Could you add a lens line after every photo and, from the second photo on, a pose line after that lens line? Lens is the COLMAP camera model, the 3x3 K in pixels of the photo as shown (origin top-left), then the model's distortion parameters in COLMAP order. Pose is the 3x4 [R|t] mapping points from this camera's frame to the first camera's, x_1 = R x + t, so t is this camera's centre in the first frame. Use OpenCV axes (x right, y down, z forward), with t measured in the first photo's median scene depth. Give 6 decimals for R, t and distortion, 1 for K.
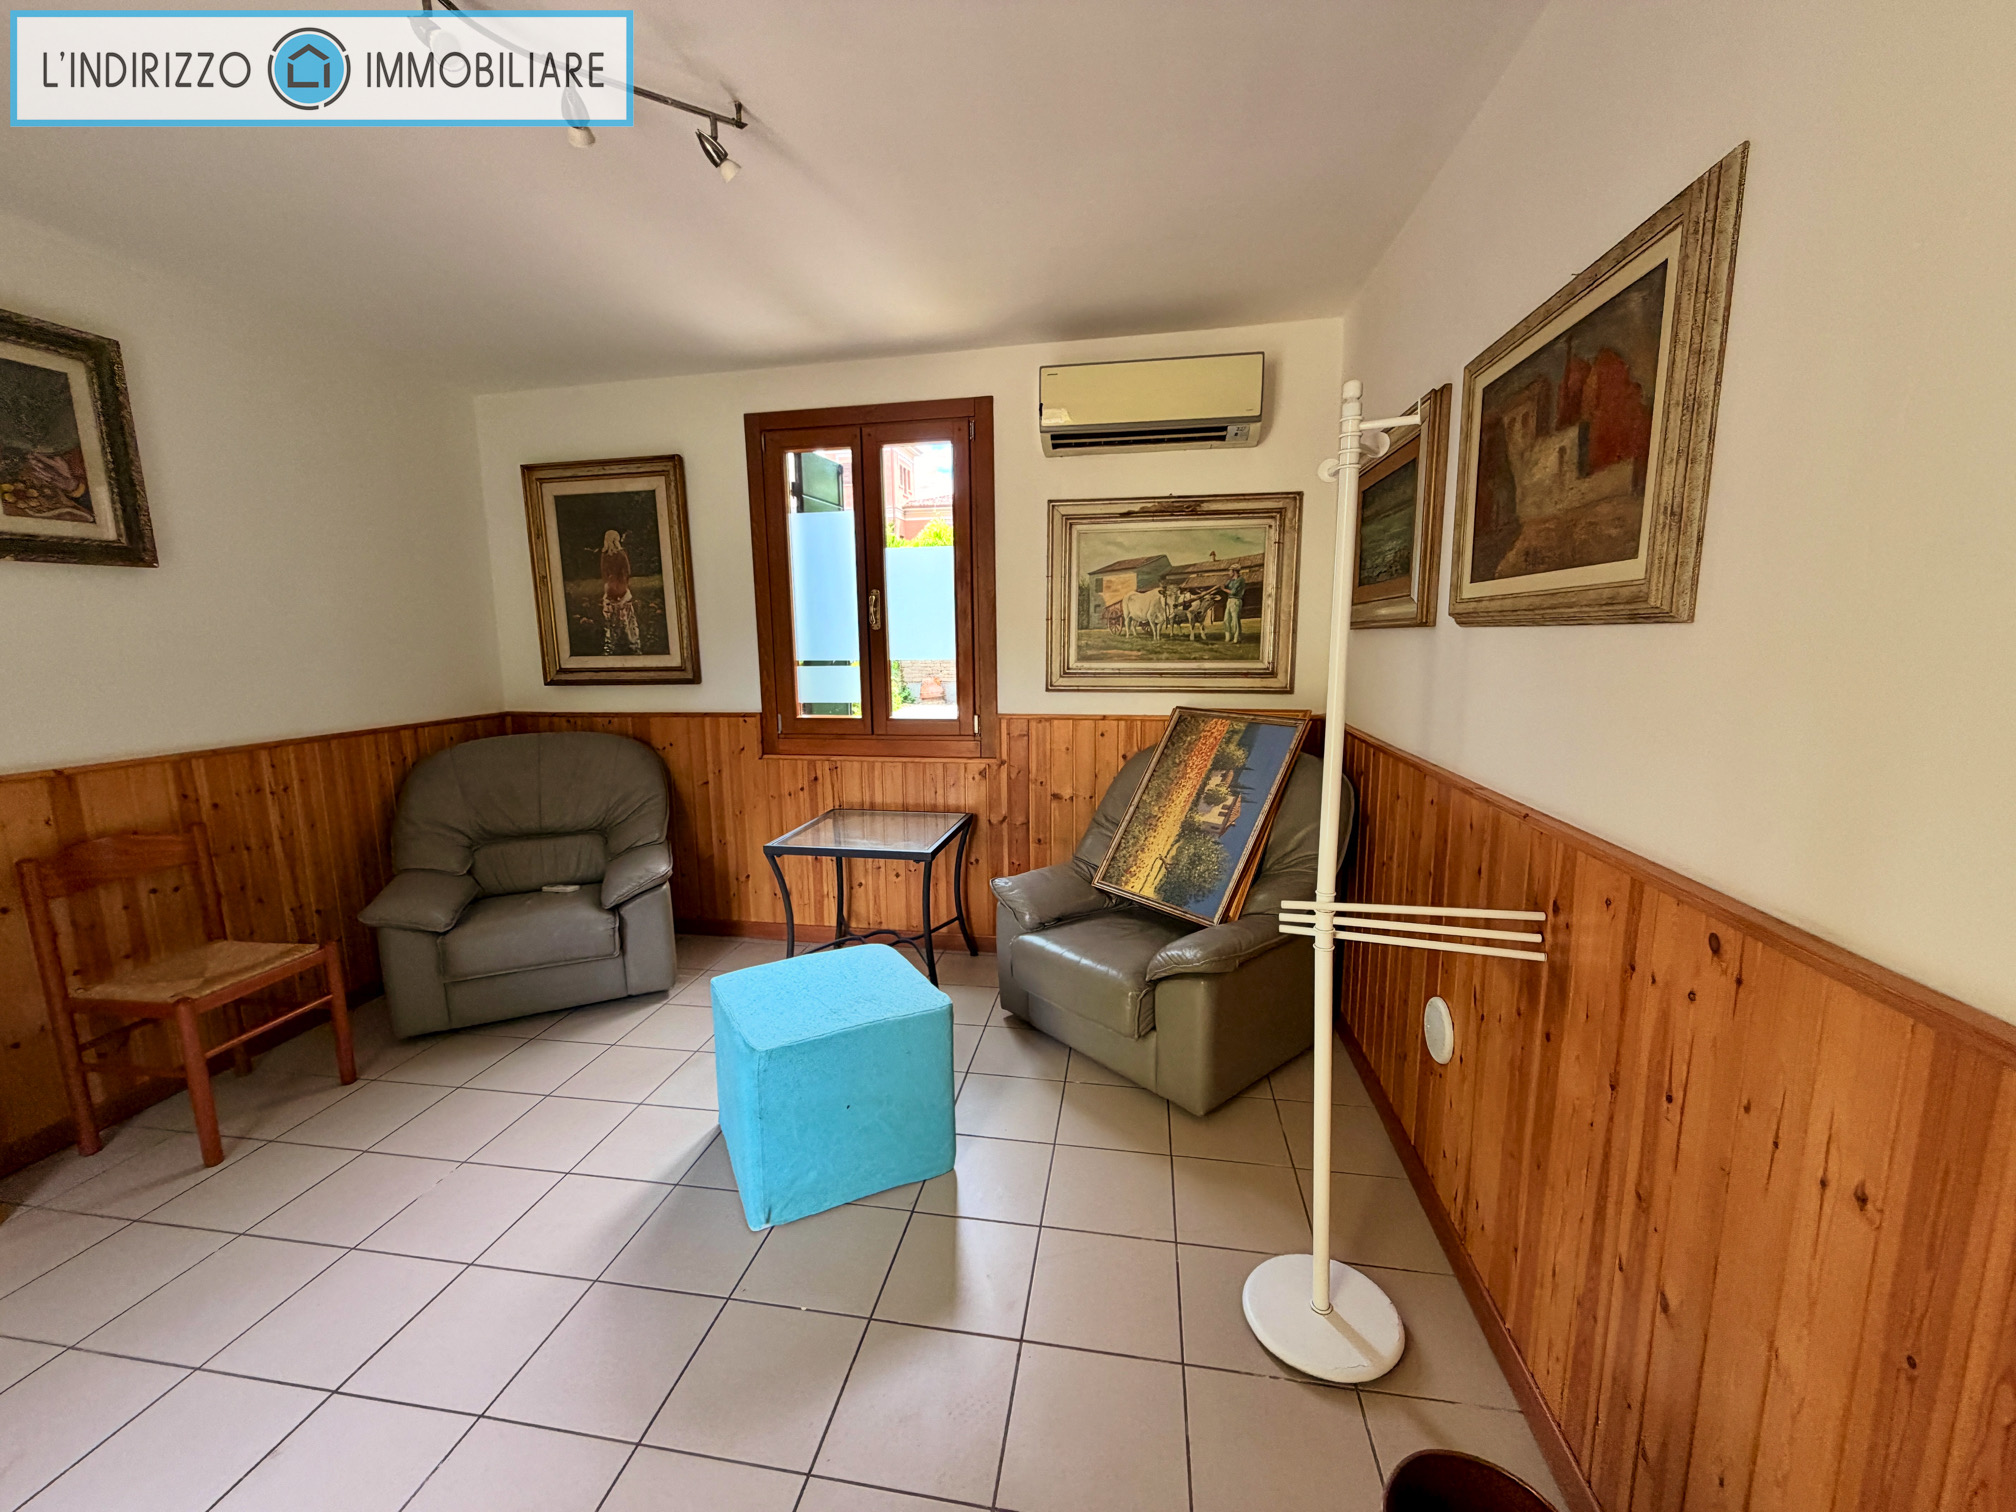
lens RADIAL K [[805.7, 0, 1000.1], [0, 805.7, 757.4], [0, 0, 1]] dist [-0.000631, 0.001013]
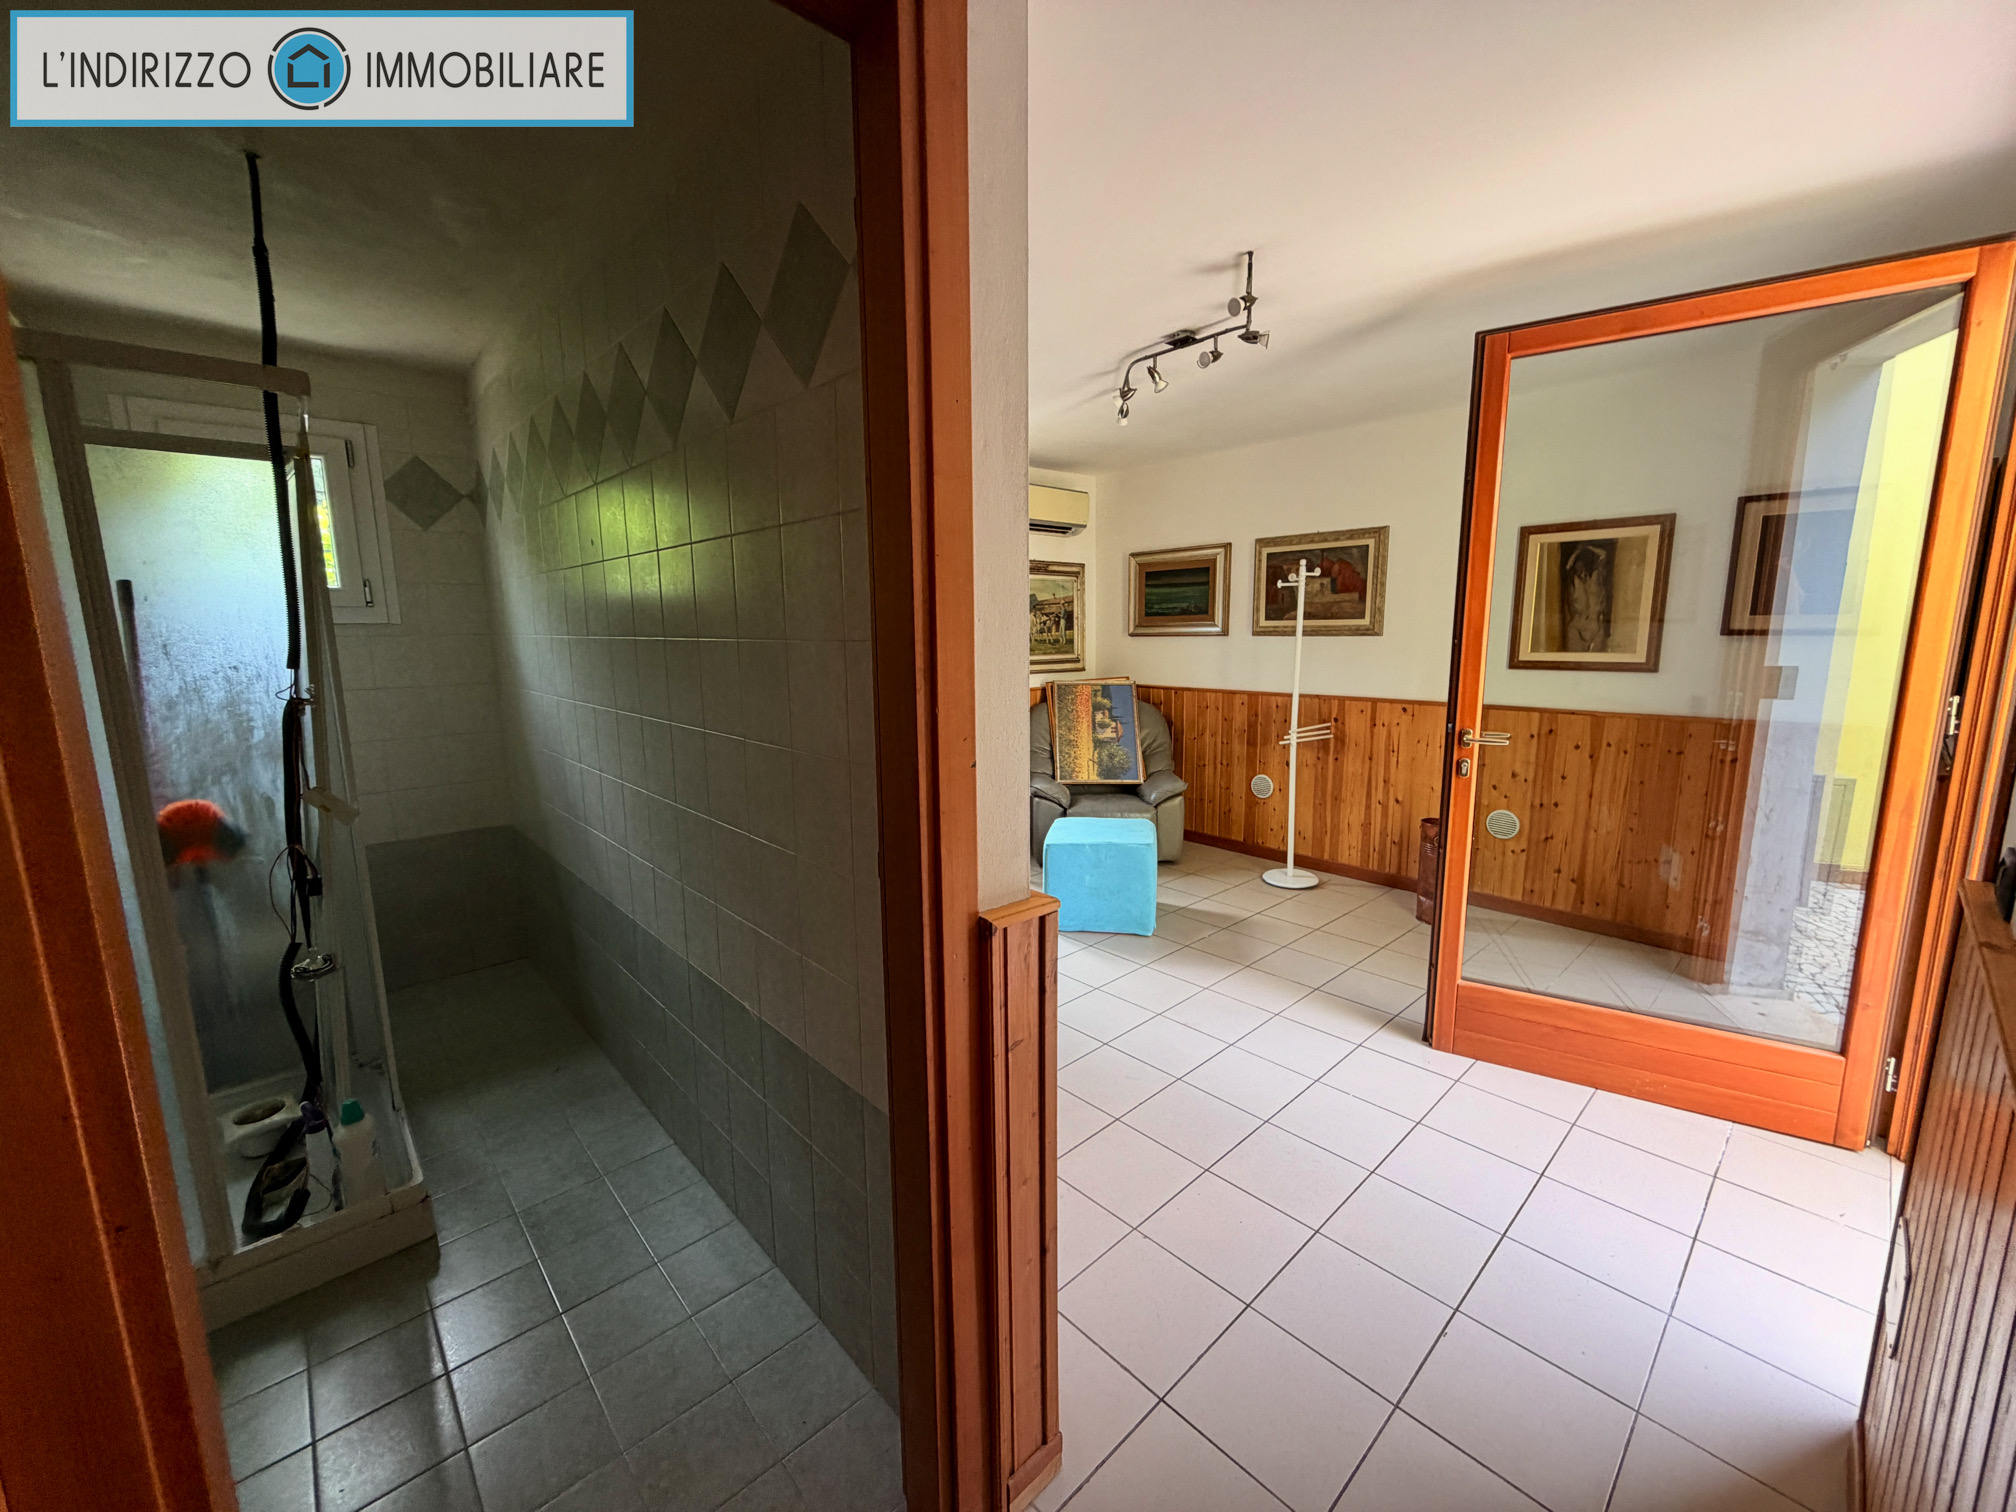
lens RADIAL K [[805.7, 0, 1006.2], [0, 805.7, 758.4], [0, 0, 1]] dist [-0.000631, 0.001013]
pose [[0.609374, -0.121893, 0.783458, -1.383308], [0.125072, 0.990519, 0.056826, -0.008384], [-0.782956, 0.063360, 0.618841, 0.002223]]
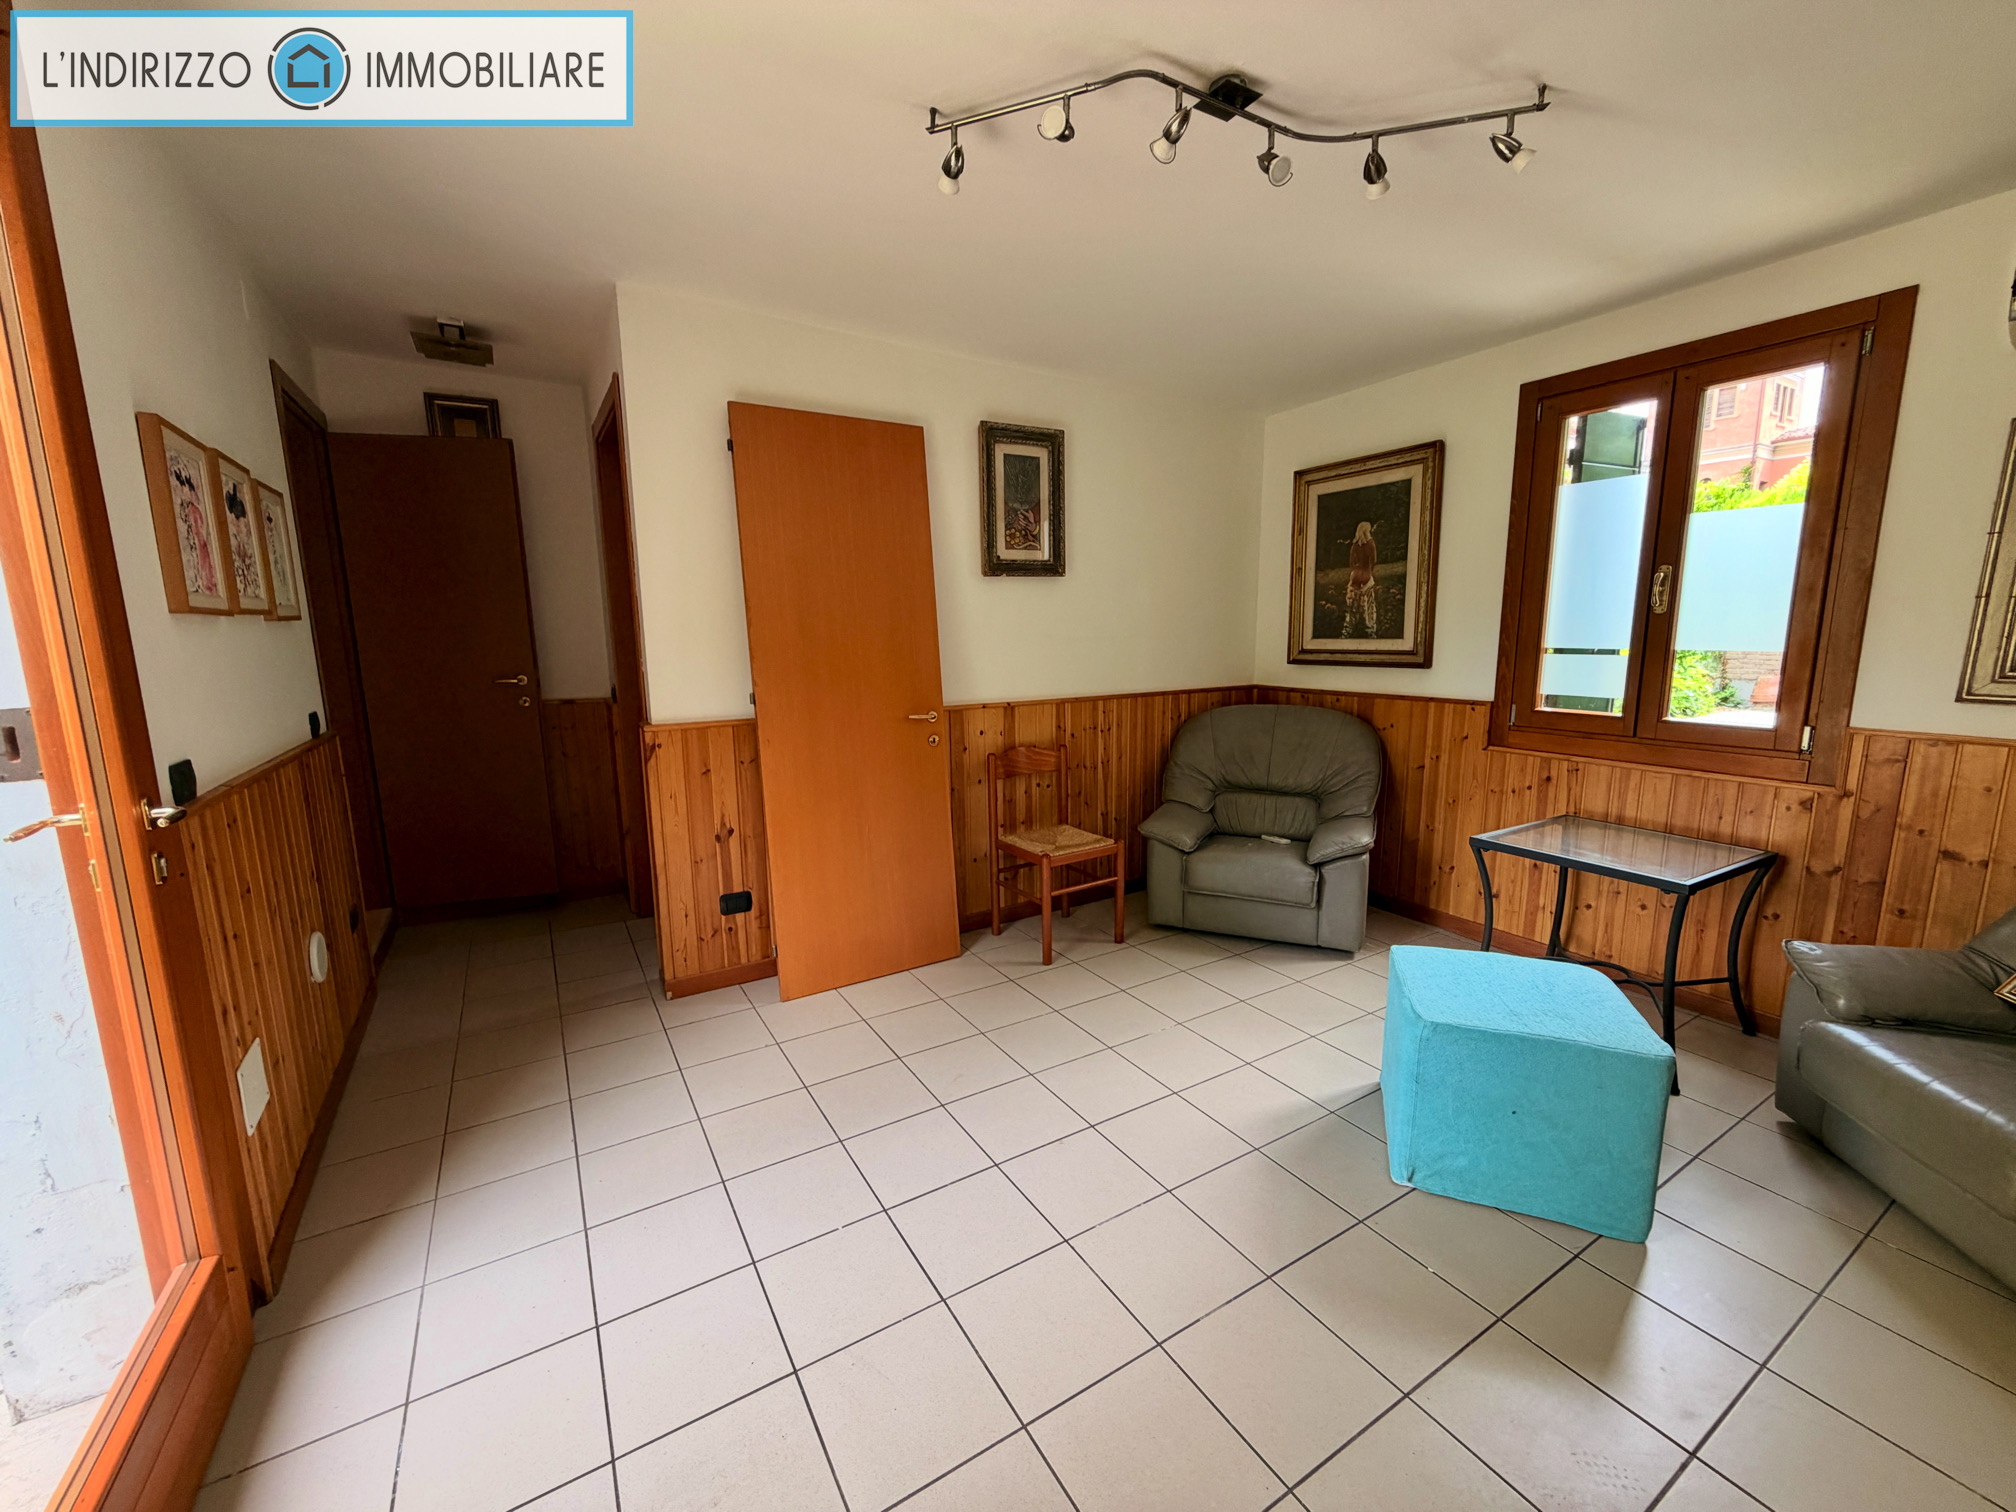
lens RADIAL K [[805.7, 0, 1002.4], [0, 805.7, 757.9], [0, 0, 1]] dist [-0.000631, 0.001013]
pose [[0.655825, 0.127377, -0.744089, 0.048214], [-0.111141, 0.991213, 0.071723, 0.007827], [0.746686, 0.035661, 0.664220, -0.074256]]
